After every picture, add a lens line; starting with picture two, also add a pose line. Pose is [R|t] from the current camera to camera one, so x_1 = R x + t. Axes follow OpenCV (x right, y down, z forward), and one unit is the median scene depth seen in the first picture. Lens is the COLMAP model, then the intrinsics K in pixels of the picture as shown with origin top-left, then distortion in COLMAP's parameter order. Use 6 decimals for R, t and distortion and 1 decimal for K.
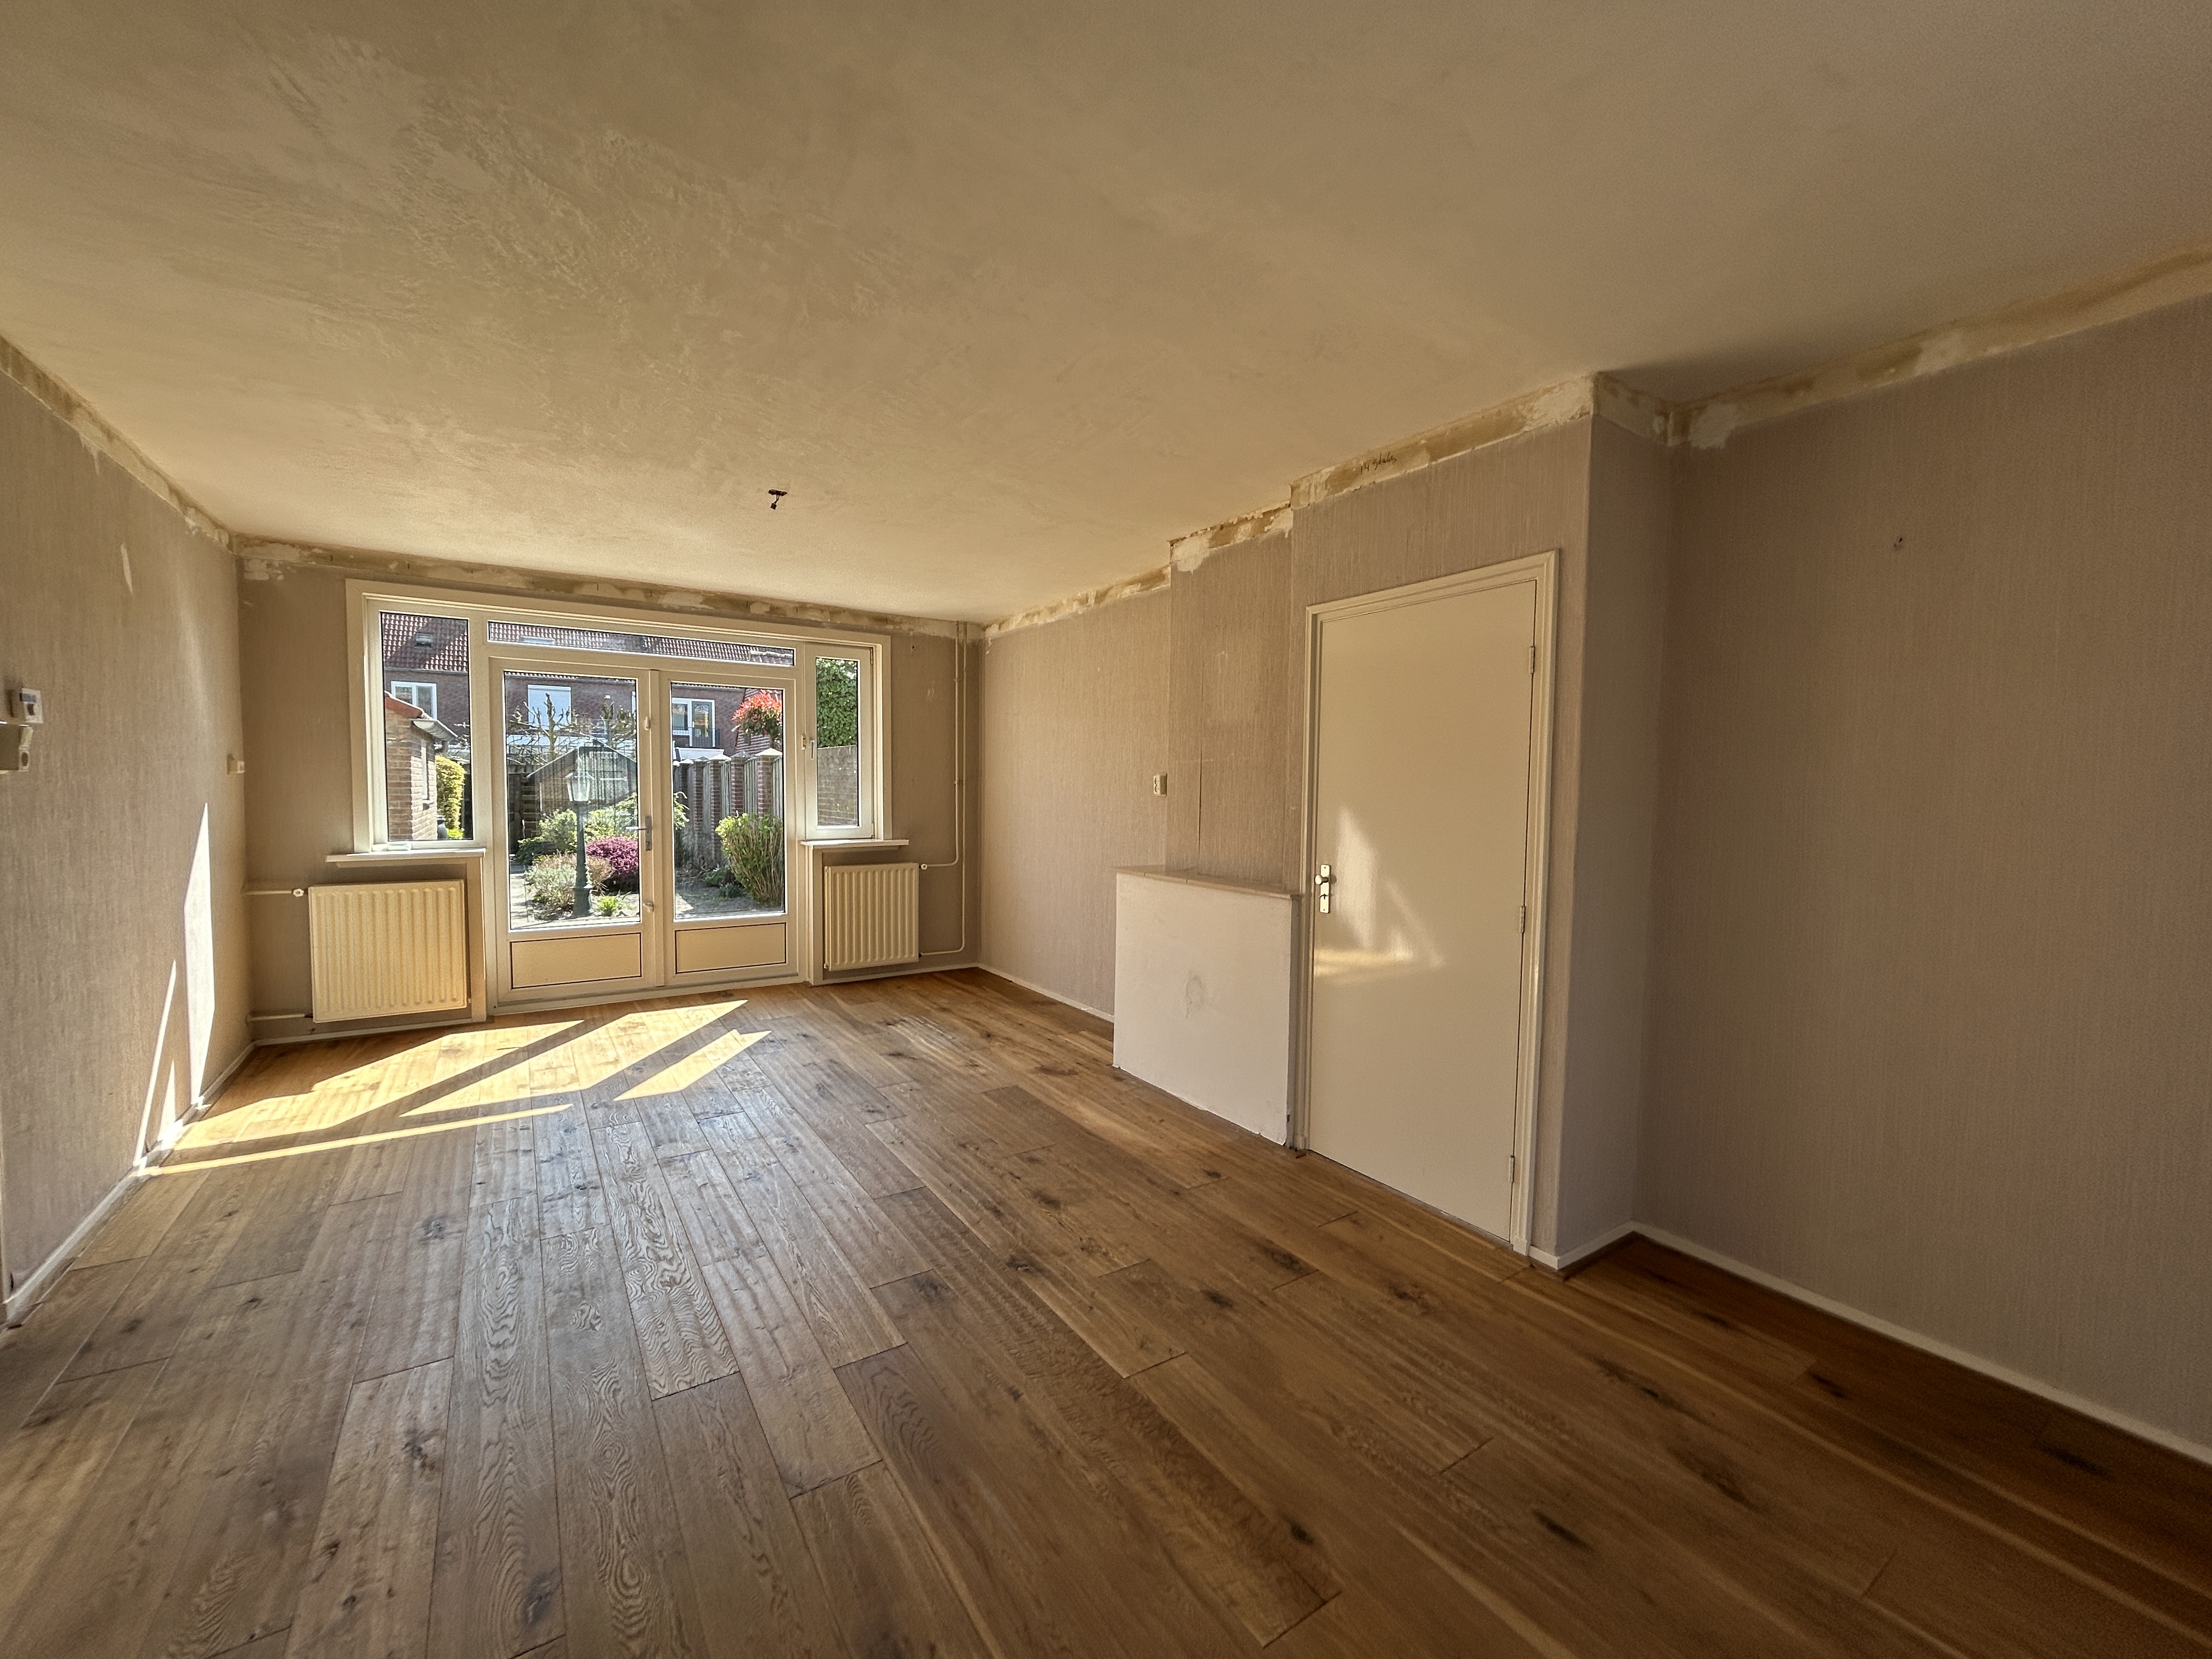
lens RADIAL K [[889.8, 0, 1100.8], [0, 889.8, 827.2], [0, 0, 1]] dist [-0.002073, 0.000457]
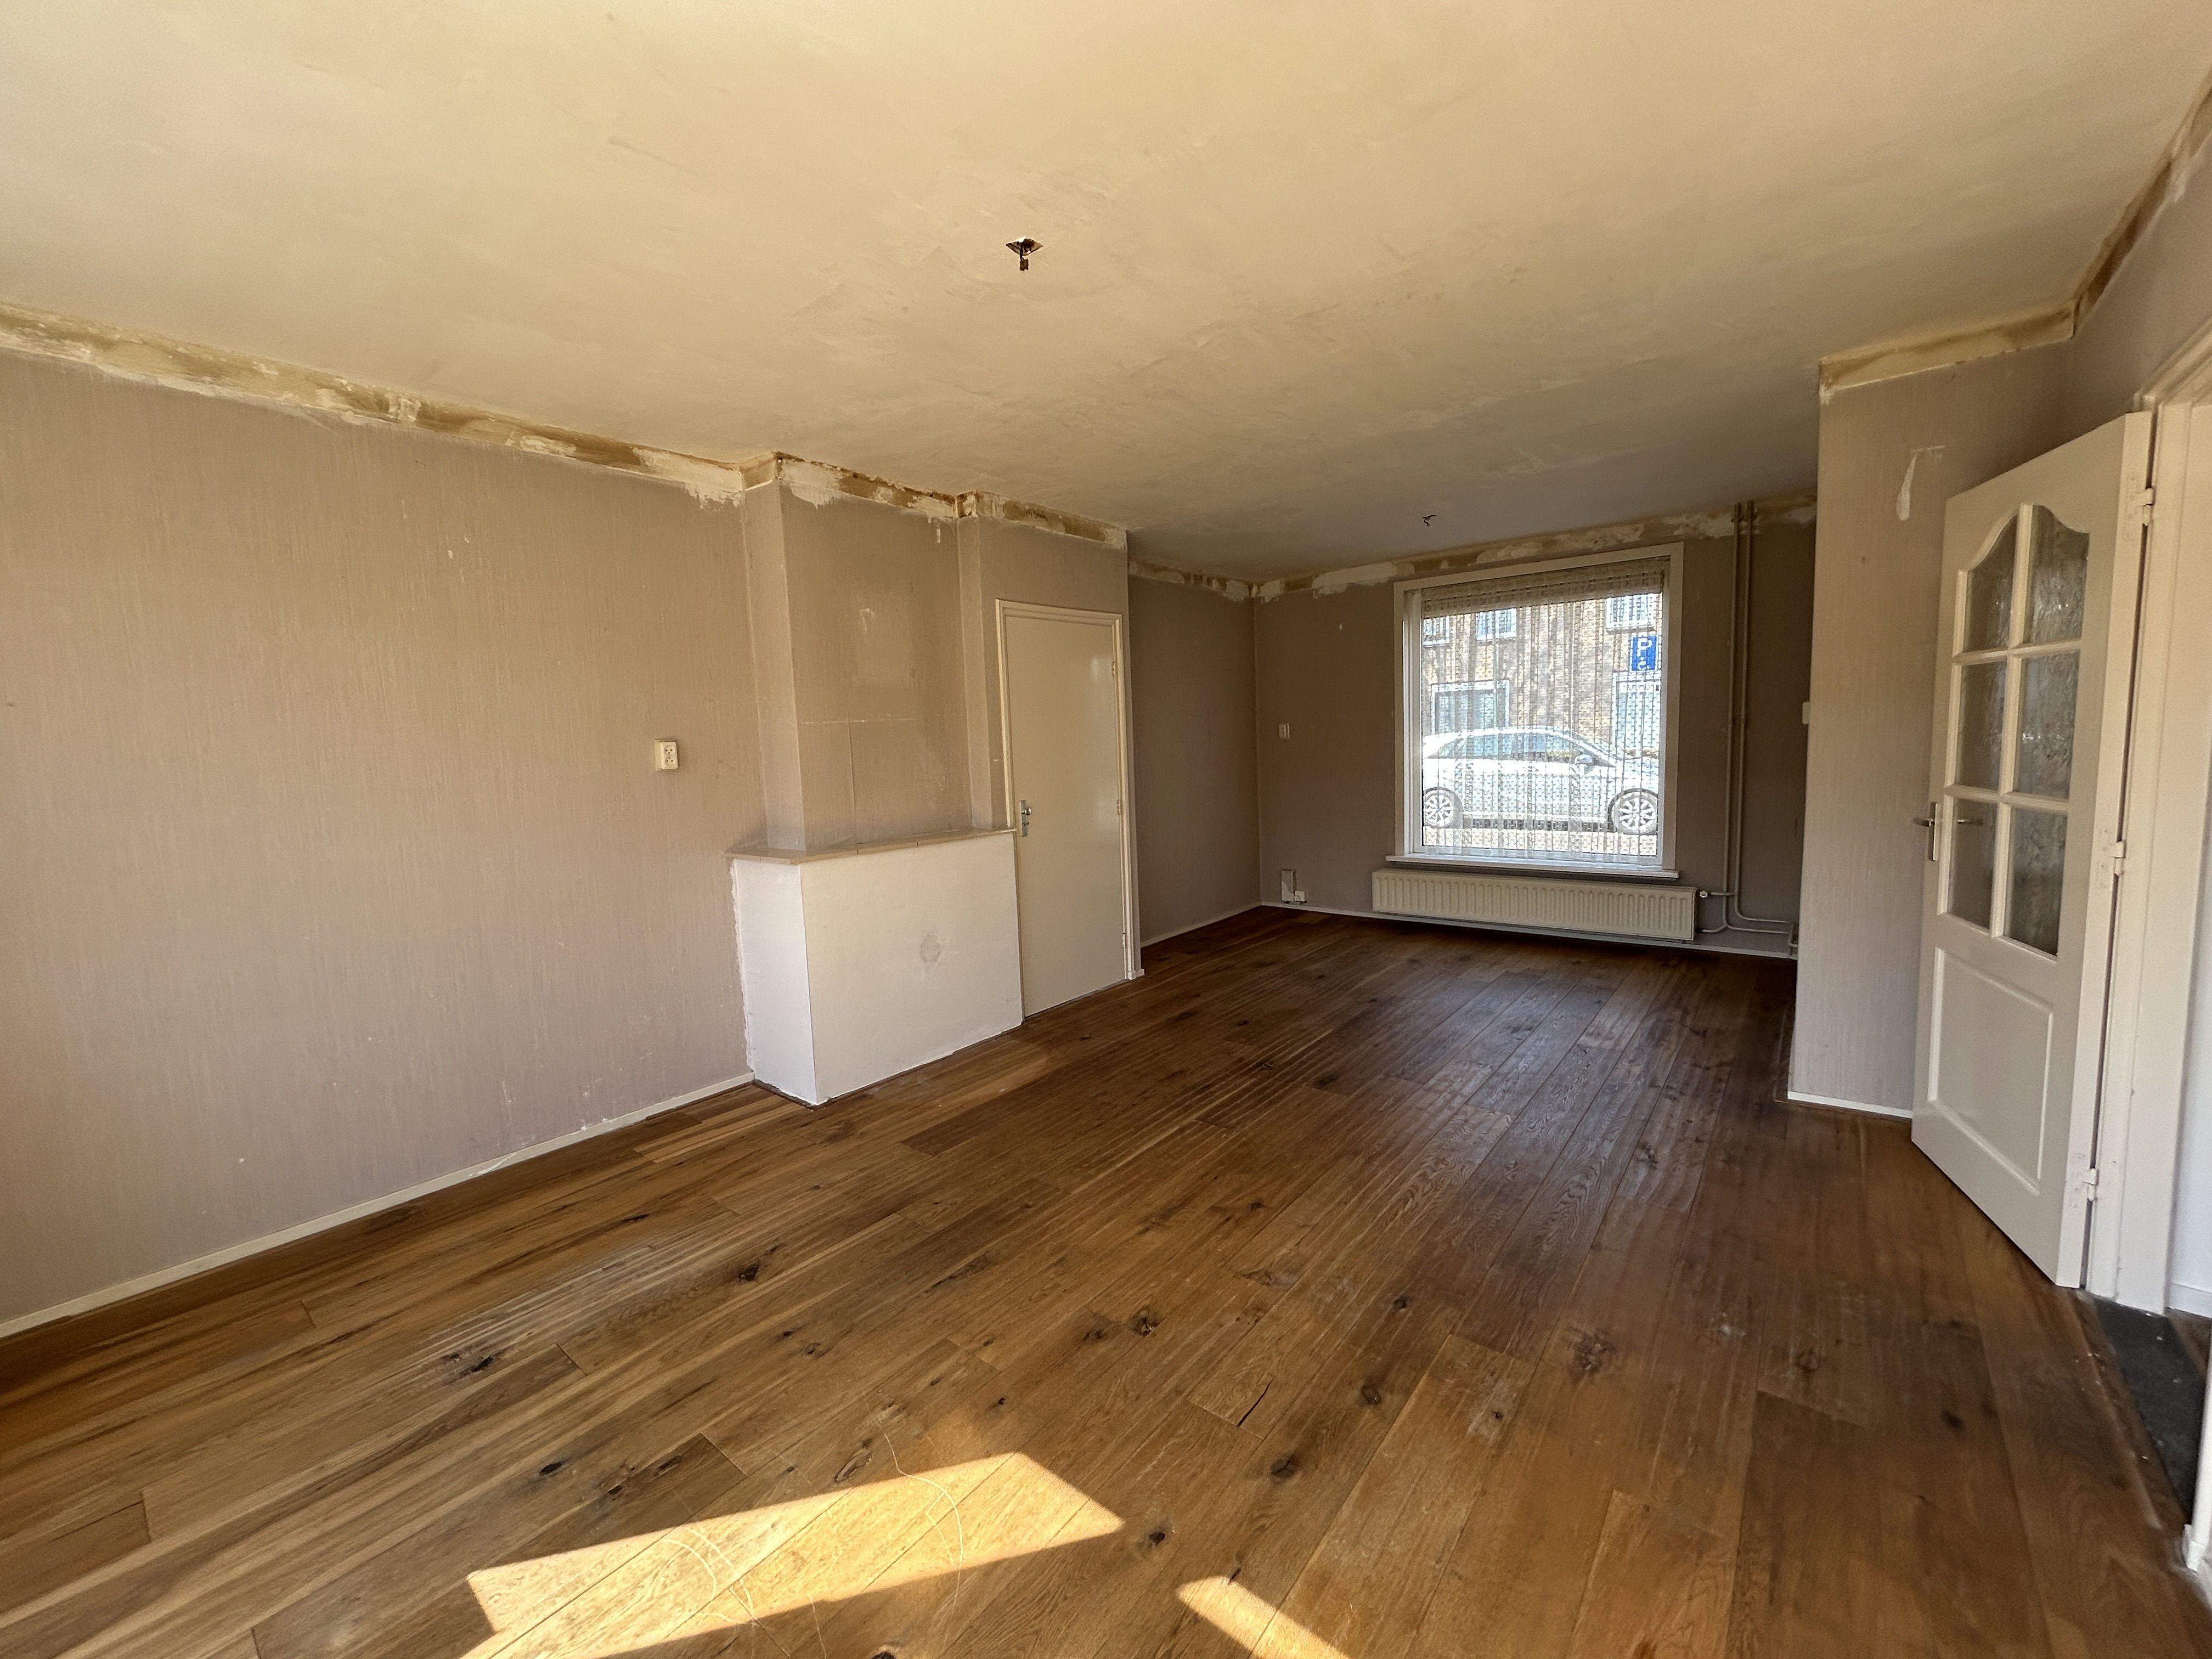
lens RADIAL K [[889.8, 0, 1102.9], [0, 889.8, 830.9], [0, 0, 1]] dist [-0.002073, 0.000457]
pose [[-0.295278, -0.099128, 0.950255, -0.914944], [0.081629, 0.988349, 0.128467, -0.064219], [-0.951918, 0.115502, -0.283746, 1.097680]]
